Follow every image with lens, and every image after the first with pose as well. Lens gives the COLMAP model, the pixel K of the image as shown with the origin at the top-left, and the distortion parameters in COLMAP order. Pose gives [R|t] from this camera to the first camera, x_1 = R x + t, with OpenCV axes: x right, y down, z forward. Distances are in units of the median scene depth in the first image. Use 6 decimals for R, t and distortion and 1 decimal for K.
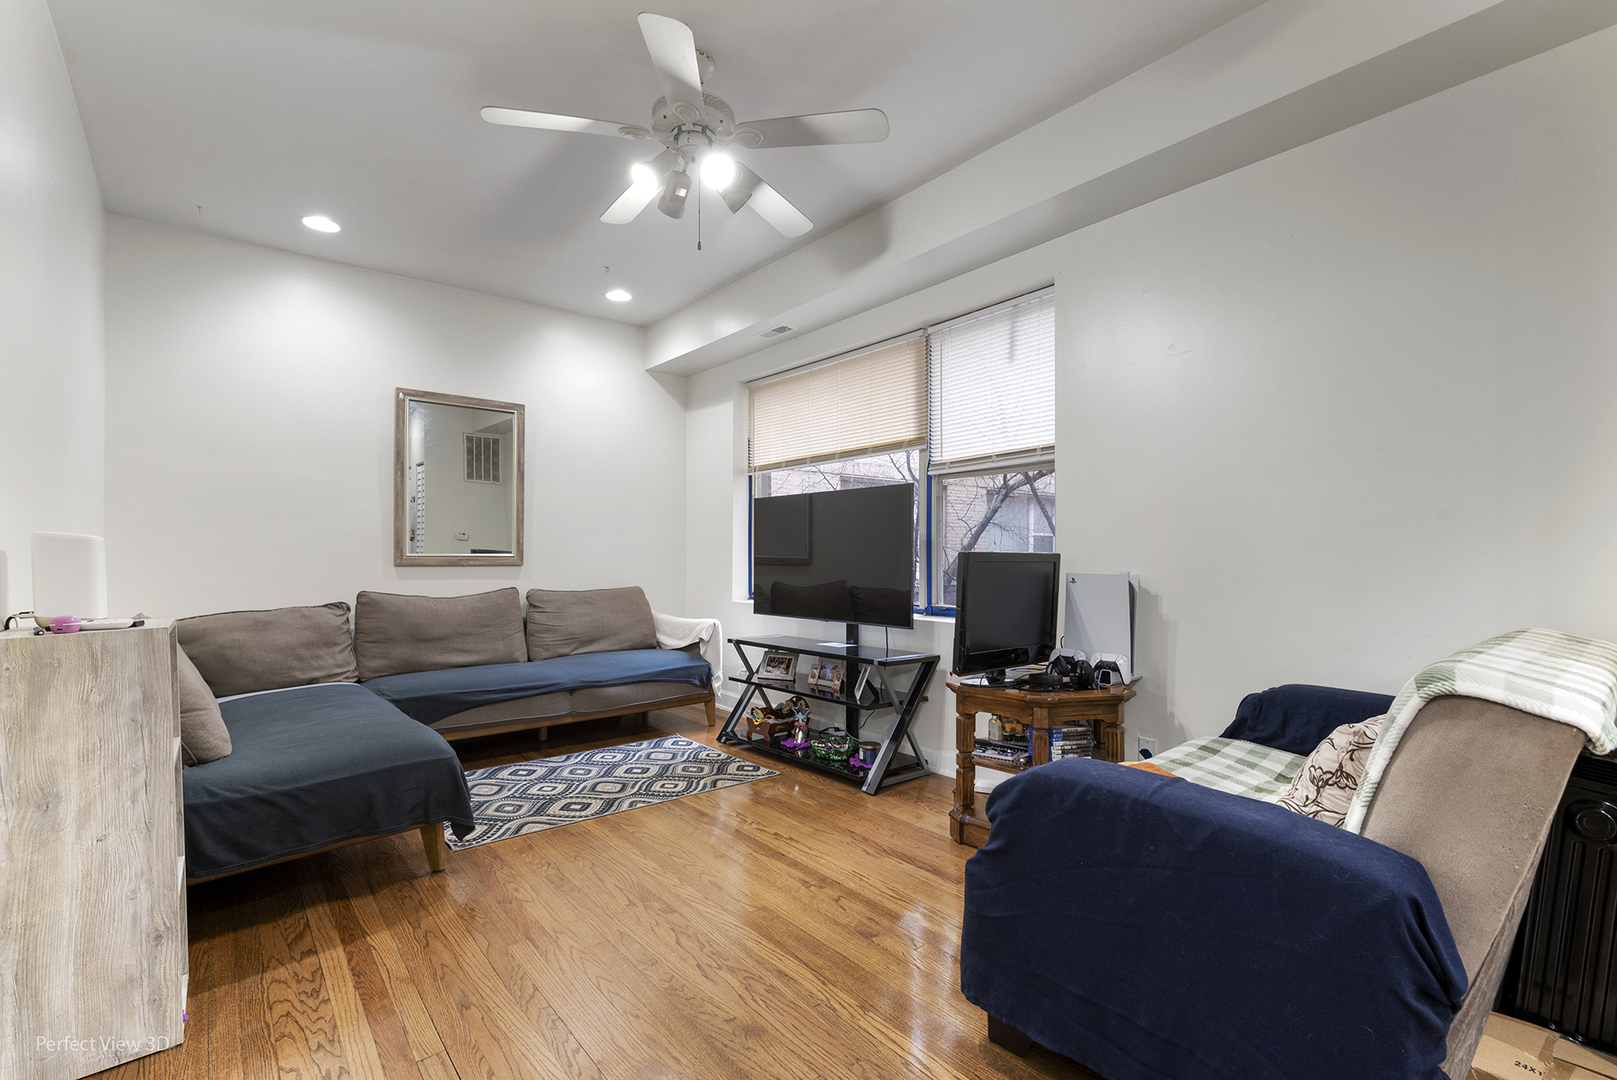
lens RADIAL K [[736.7, 0, 812.5], [0, 736.7, 573.3], [0, 0, 1]] dist [0.030238, -0.000228]
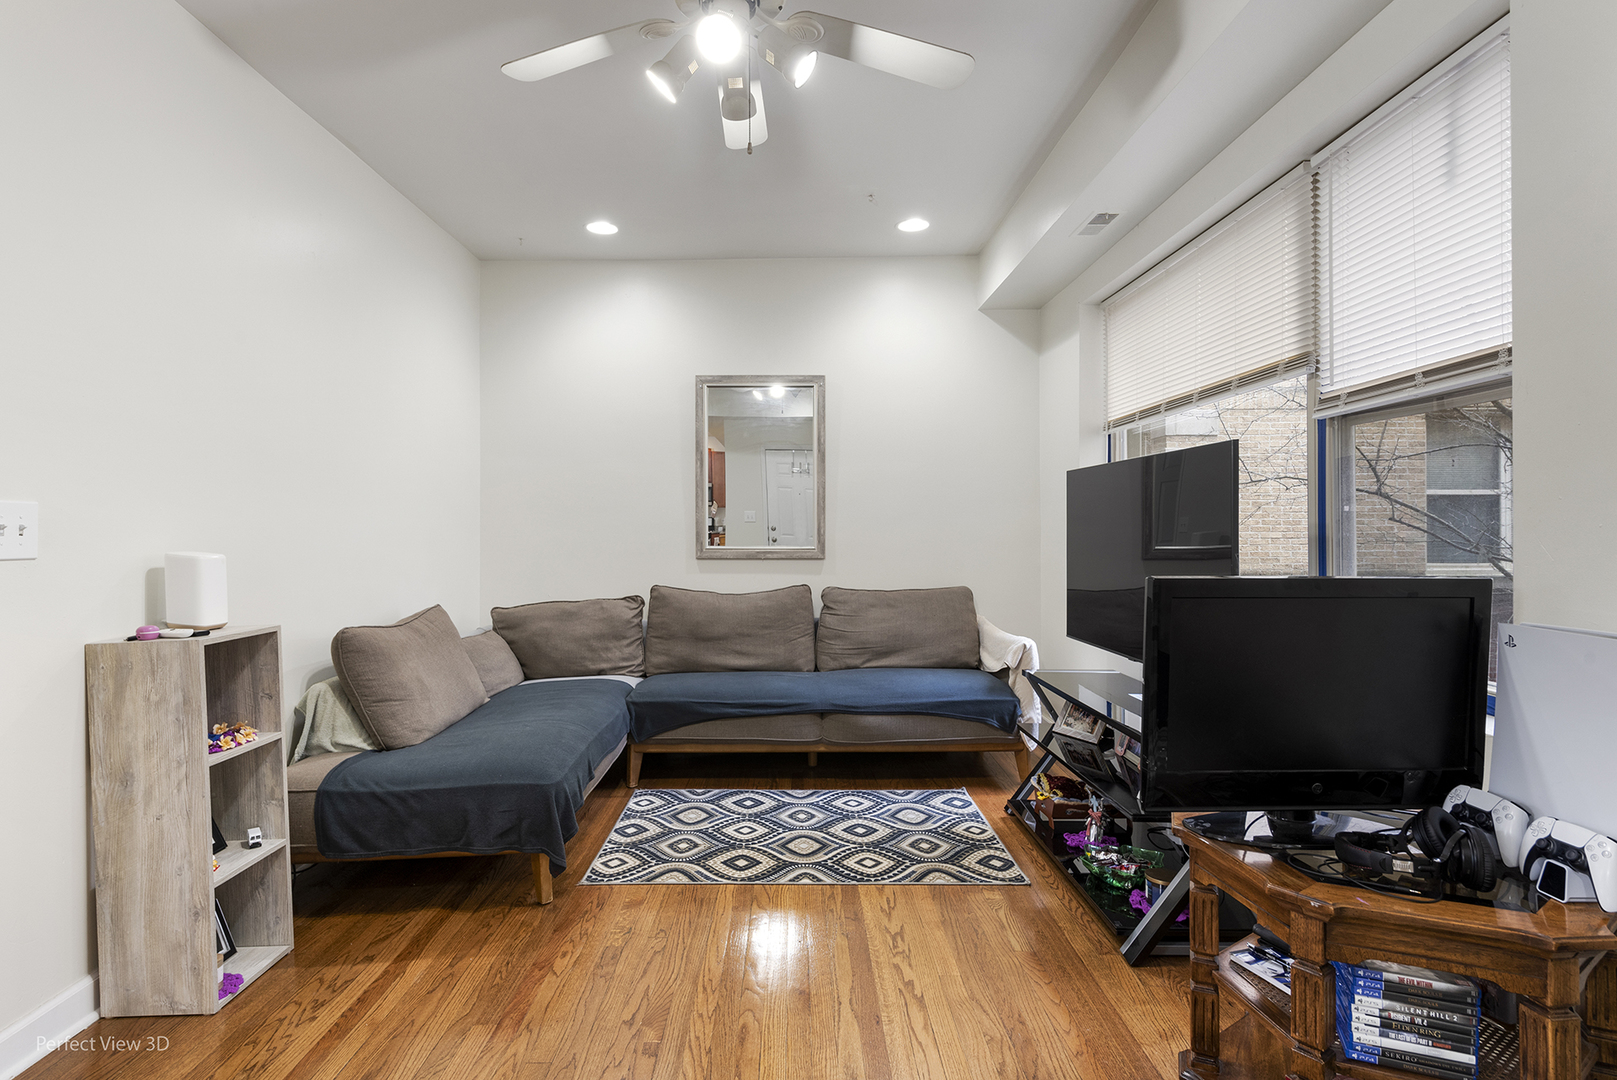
lens RADIAL K [[854.7, 0, 798.7], [0, 854.7, 545.0], [0, 0, 1]] dist [0.043918, -0.022205]
pose [[0.768800, 0.010294, -0.639407, 0.292692], [-0.011522, 0.999931, 0.002244, -0.036840], [0.639386, 0.005642, 0.768865, 0.258592]]
